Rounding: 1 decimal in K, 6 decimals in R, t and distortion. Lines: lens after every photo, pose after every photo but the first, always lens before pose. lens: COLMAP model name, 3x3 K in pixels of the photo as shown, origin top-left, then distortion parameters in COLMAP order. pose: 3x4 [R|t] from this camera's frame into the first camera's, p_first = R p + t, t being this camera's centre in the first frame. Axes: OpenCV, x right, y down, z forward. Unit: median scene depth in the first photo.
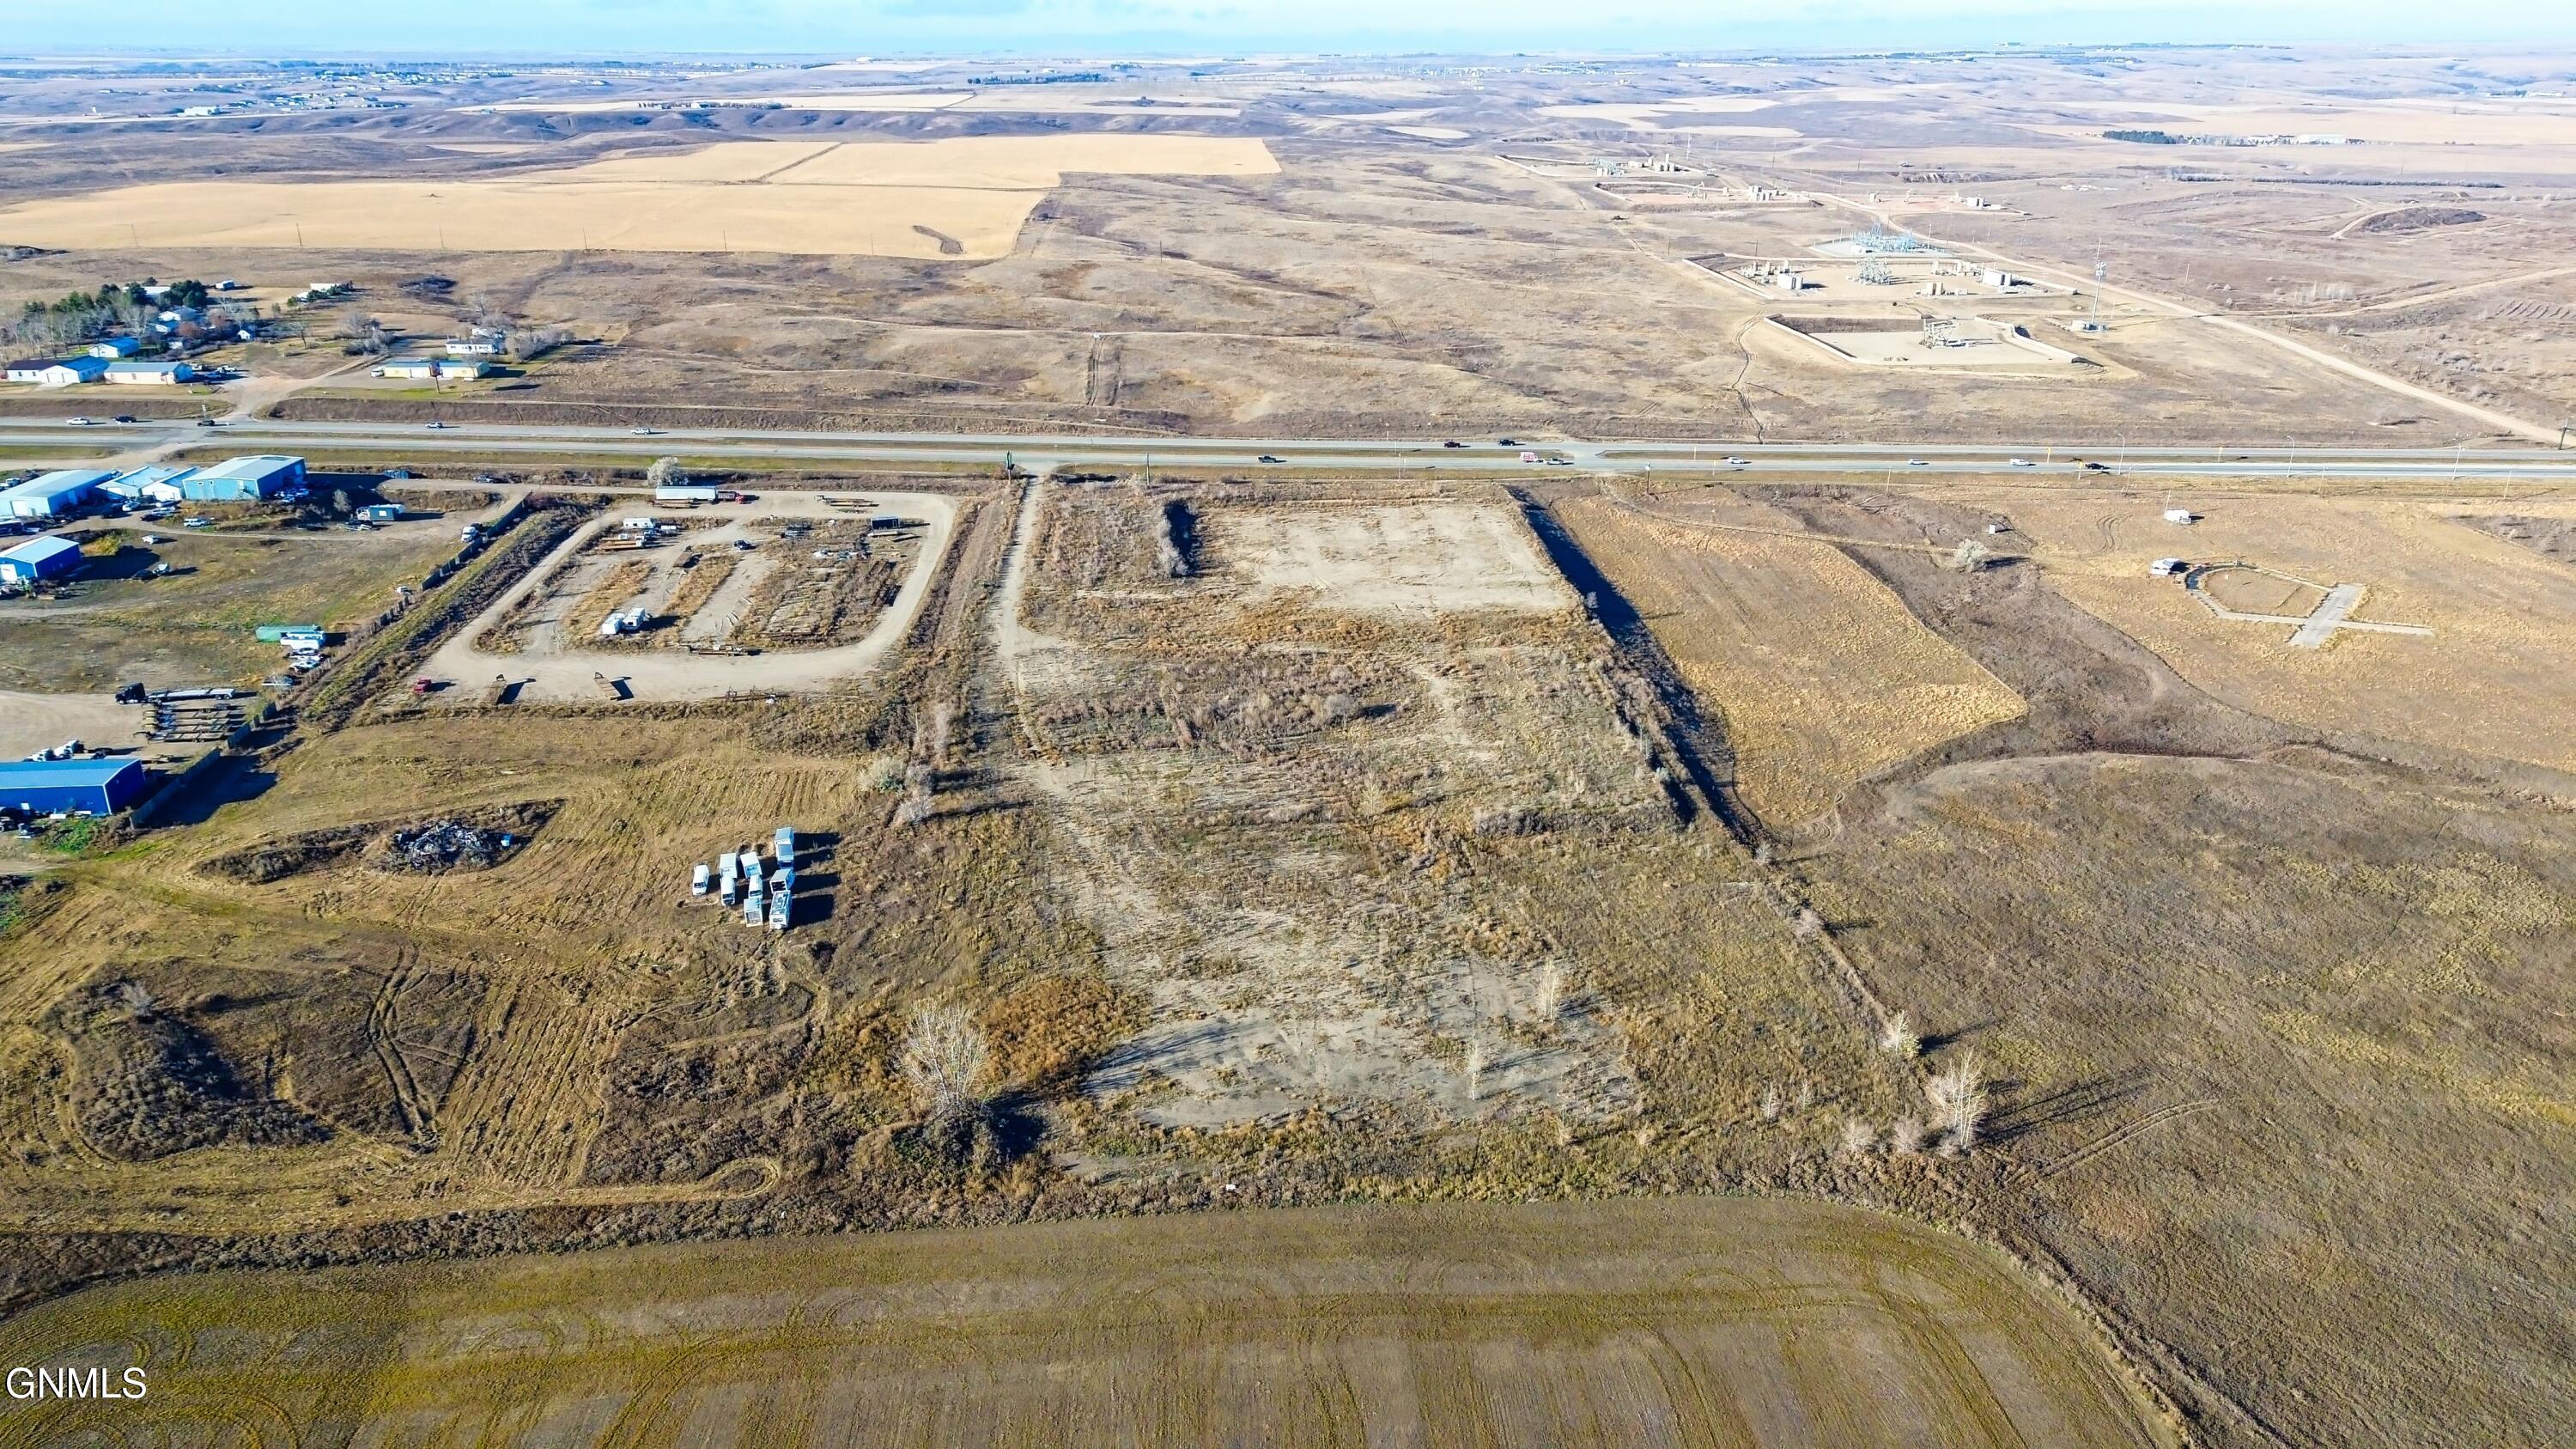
lens RADIAL K [[1809.6, 0, 1286.3], [0, 1809.6, 712.5], [0, 0, 1]] dist [0.079519, -0.073632]
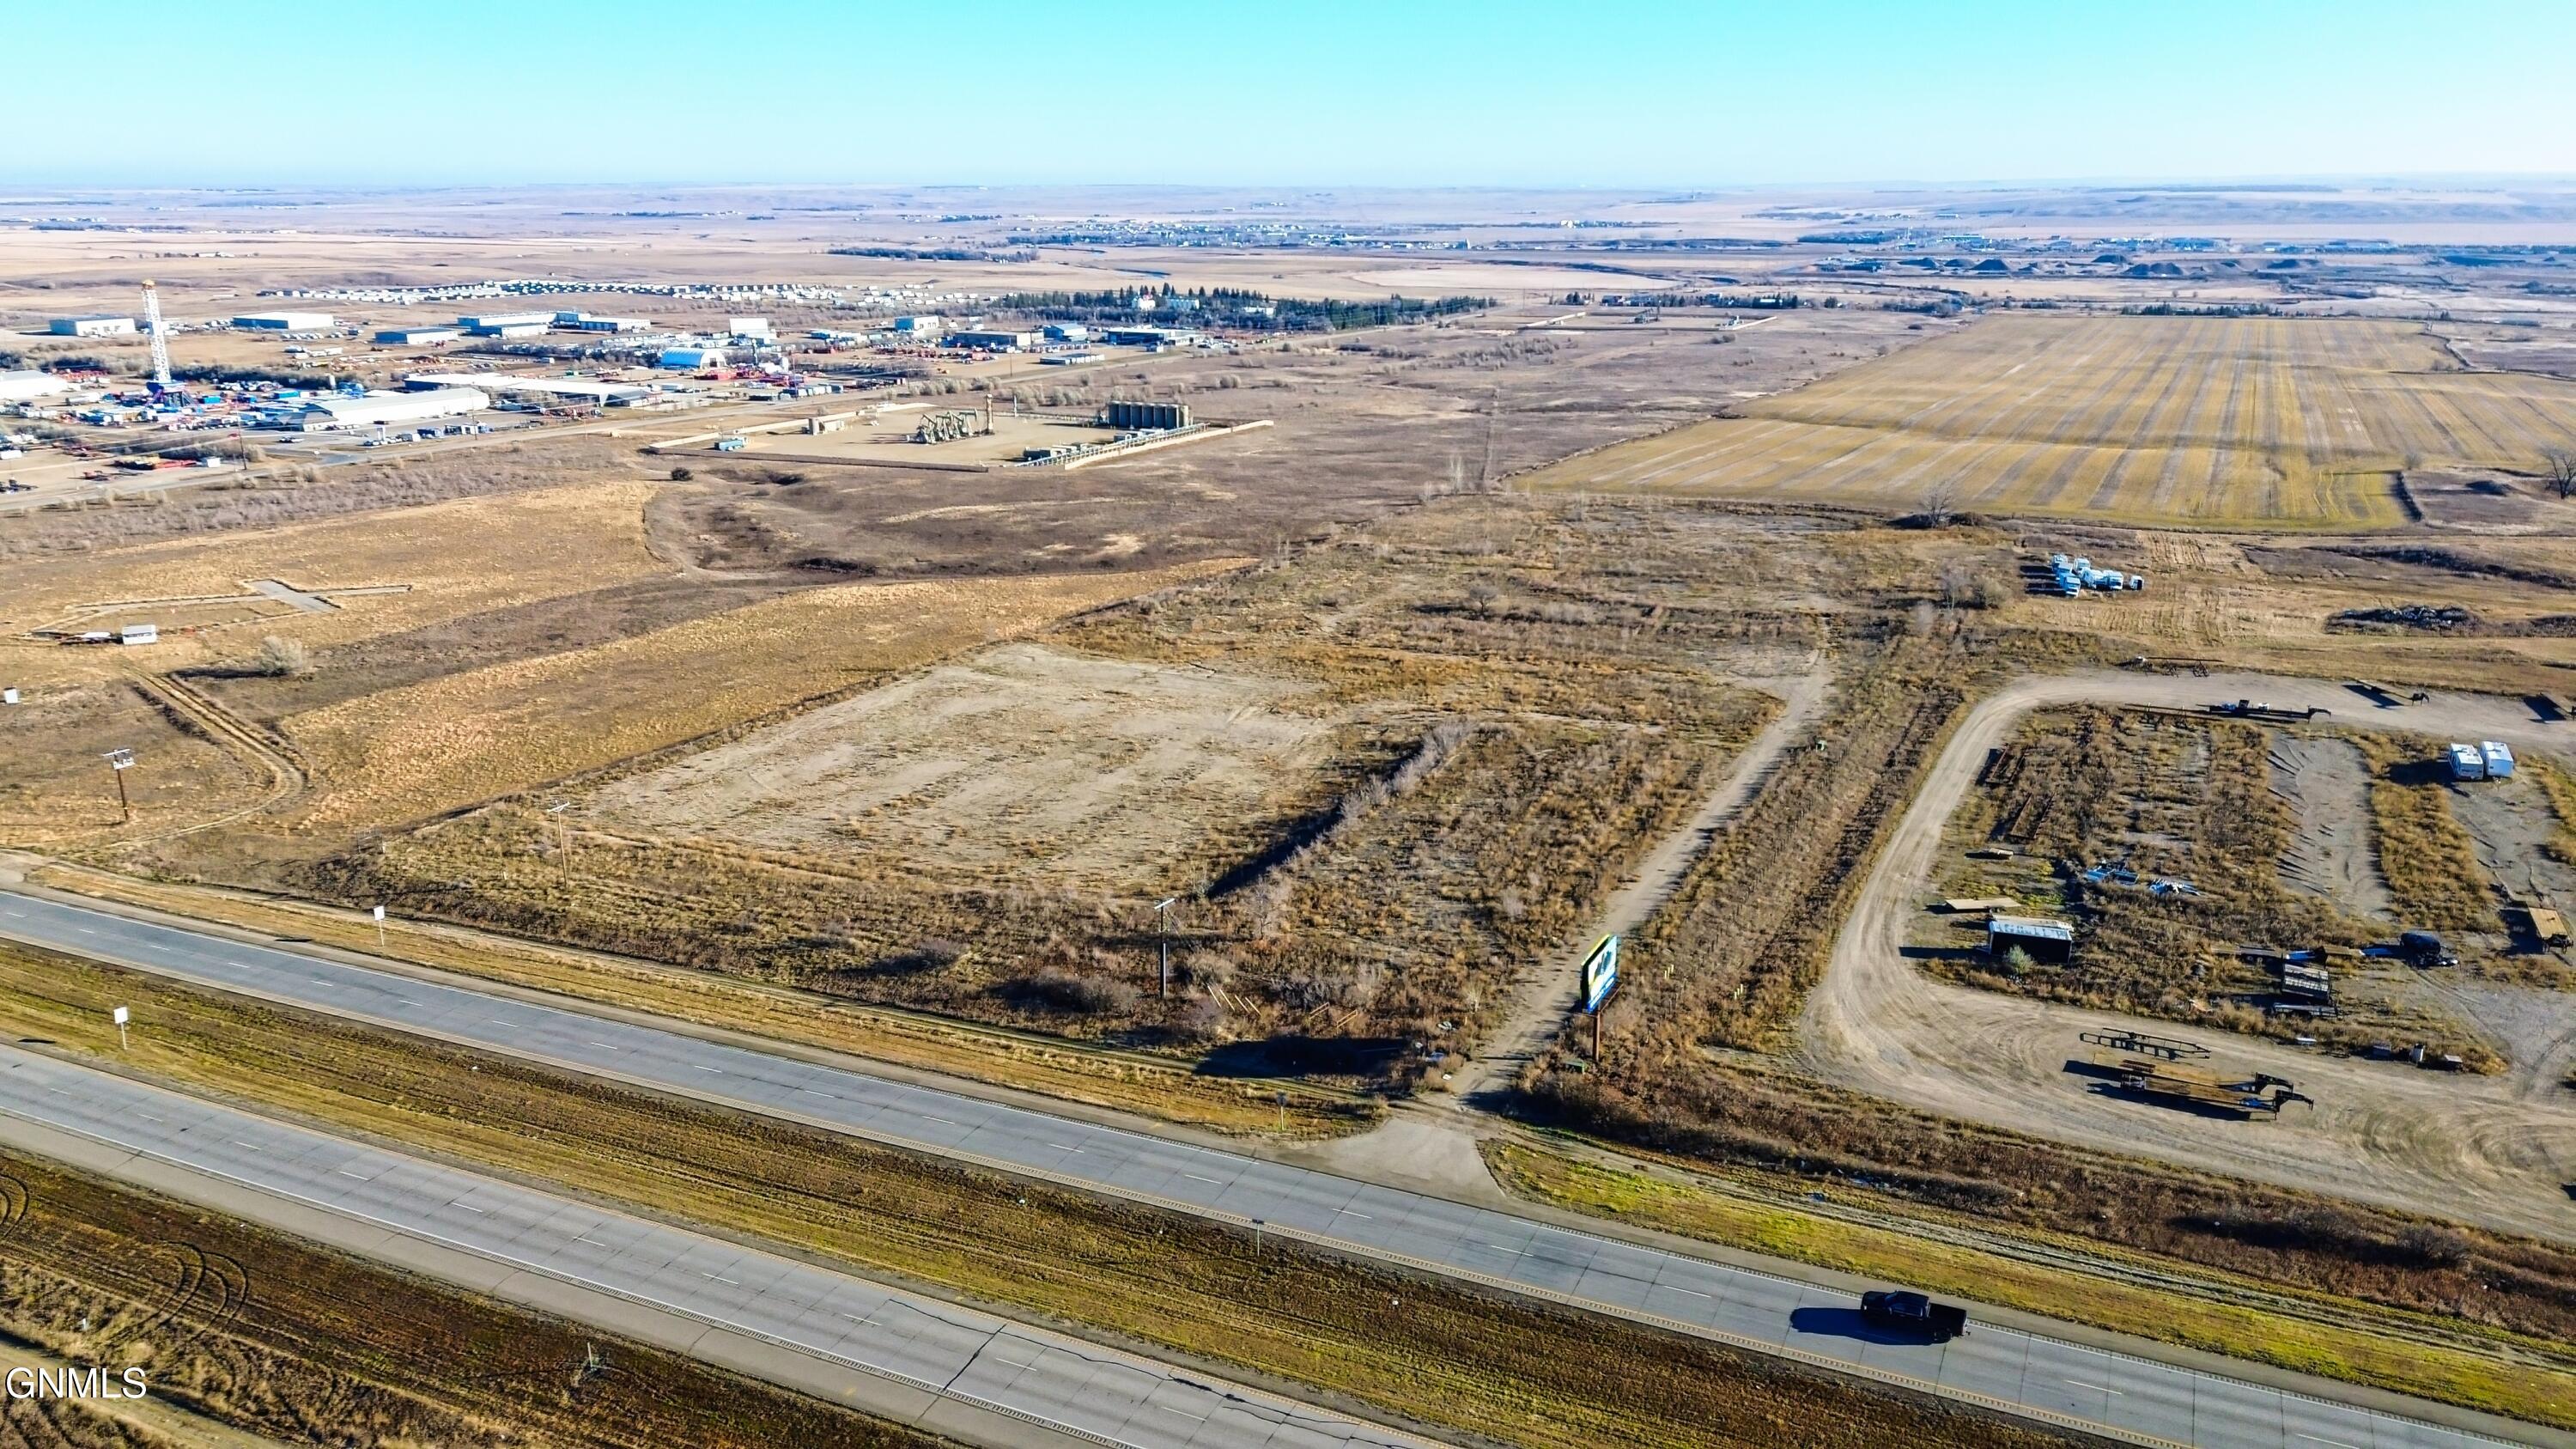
lens RADIAL K [[1809.6, 0, 1286.3], [0, 1809.6, 712.5], [0, 0, 1]] dist [0.079519, -0.073632]
pose [[-0.862270, -0.137810, 0.487338, -0.358258], [0.175488, 0.821349, 0.542762, -0.496196], [-0.475072, 0.553529, -0.684041, 1.758764]]
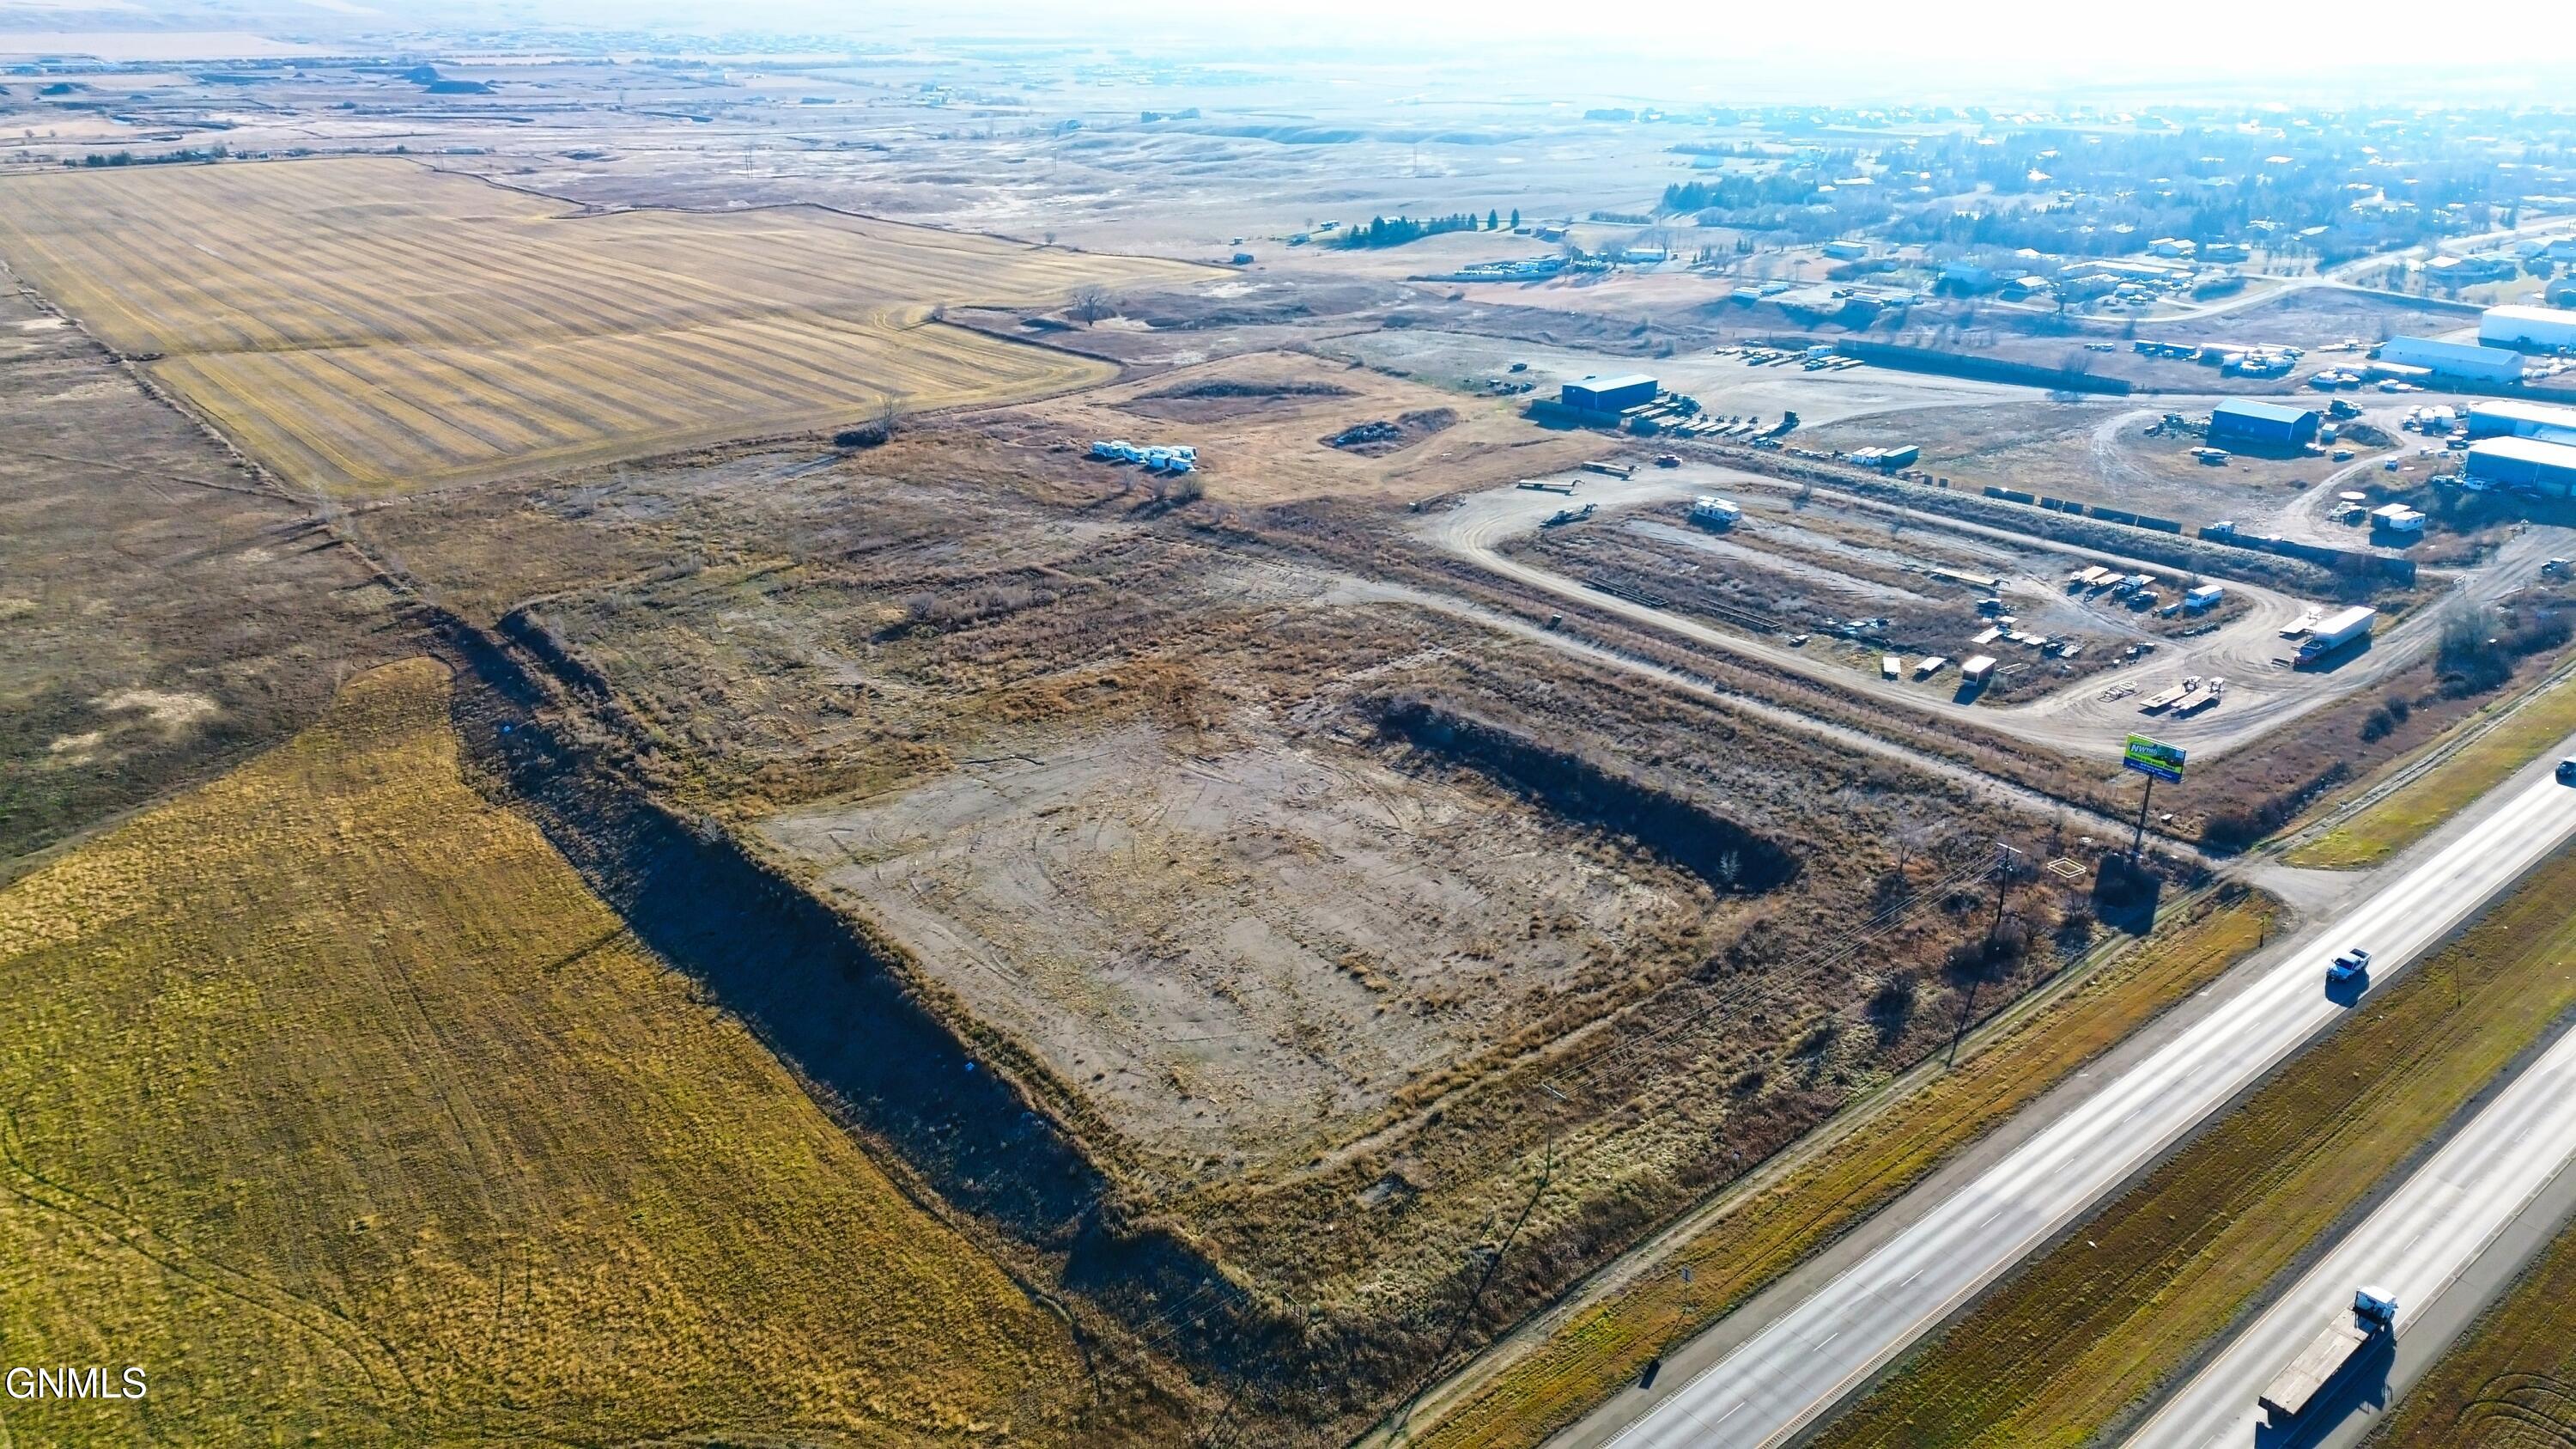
lens RADIAL K [[1809.6, 0, 1286.3], [0, 1809.6, 712.5], [0, 0, 1]] dist [0.079519, -0.073632]
pose [[-0.822459, 0.207896, -0.529473, 0.373240], [-0.197698, 0.768318, 0.608772, -0.552529], [0.533364, 0.605365, -0.590809, 1.680155]]
